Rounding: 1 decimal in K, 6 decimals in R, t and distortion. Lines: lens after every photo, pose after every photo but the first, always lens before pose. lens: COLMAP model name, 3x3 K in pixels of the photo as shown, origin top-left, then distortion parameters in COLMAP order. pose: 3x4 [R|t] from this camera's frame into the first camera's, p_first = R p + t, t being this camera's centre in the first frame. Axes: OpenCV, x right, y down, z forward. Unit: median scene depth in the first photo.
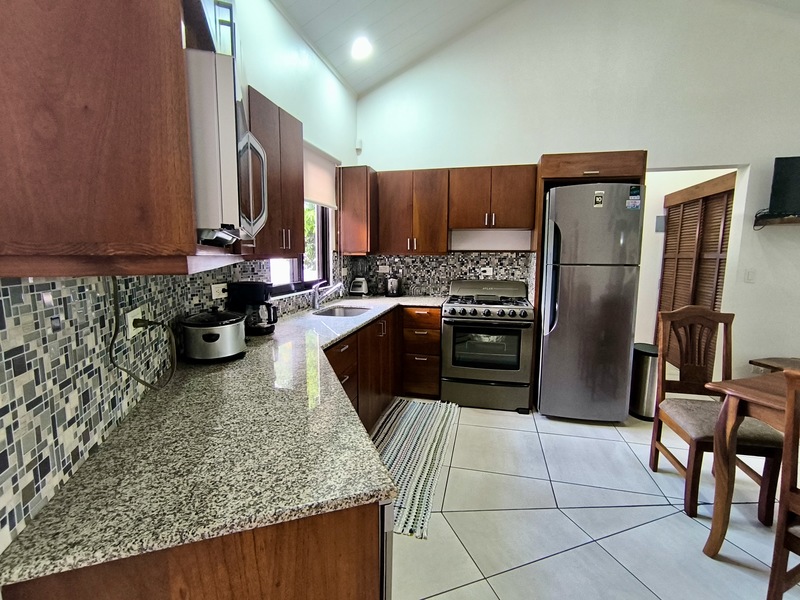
lens RADIAL K [[363.2, 0, 402.9], [0, 363.2, 299.3], [0, 0, 1]] dist [-0.024315, 0.009937]
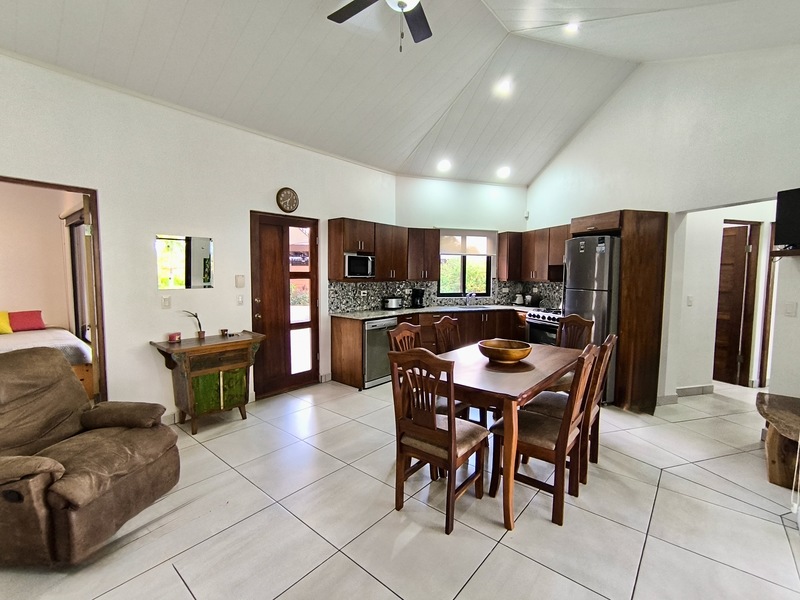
lens RADIAL K [[363.2, 0, 396.6], [0, 363.2, 300.5], [0, 0, 1]] dist [-0.024315, 0.009937]
pose [[0.494754, 0.064793, -0.866614, 1.201903], [-0.117714, 0.993023, 0.007041, 0.024285], [0.861024, 0.098529, 0.498929, -0.339901]]
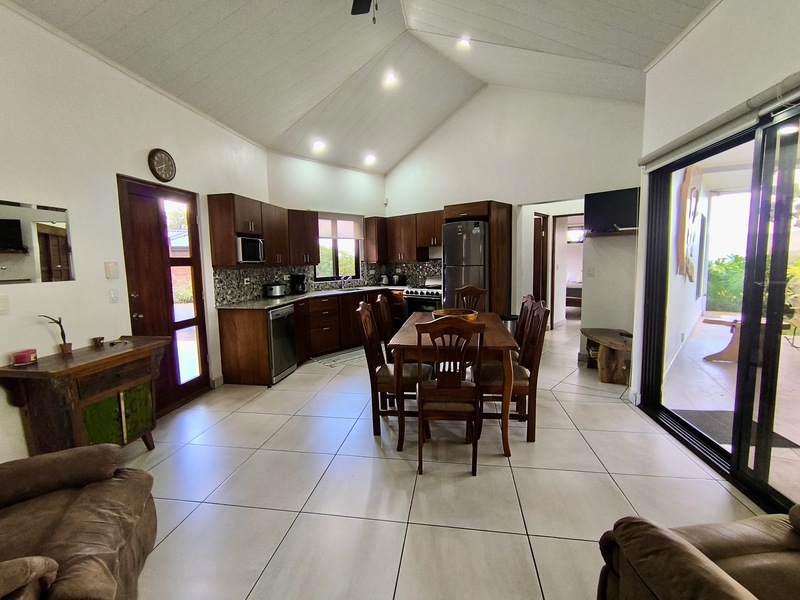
lens RADIAL K [[363.2, 0, 395.7], [0, 363.2, 298.9], [0, 0, 1]] dist [-0.024315, 0.009937]
pose [[0.870687, 0.027066, -0.491092, 0.944816], [-0.036258, 0.999300, -0.009210, 0.080964], [0.490499, 0.025825, 0.871059, -0.608881]]
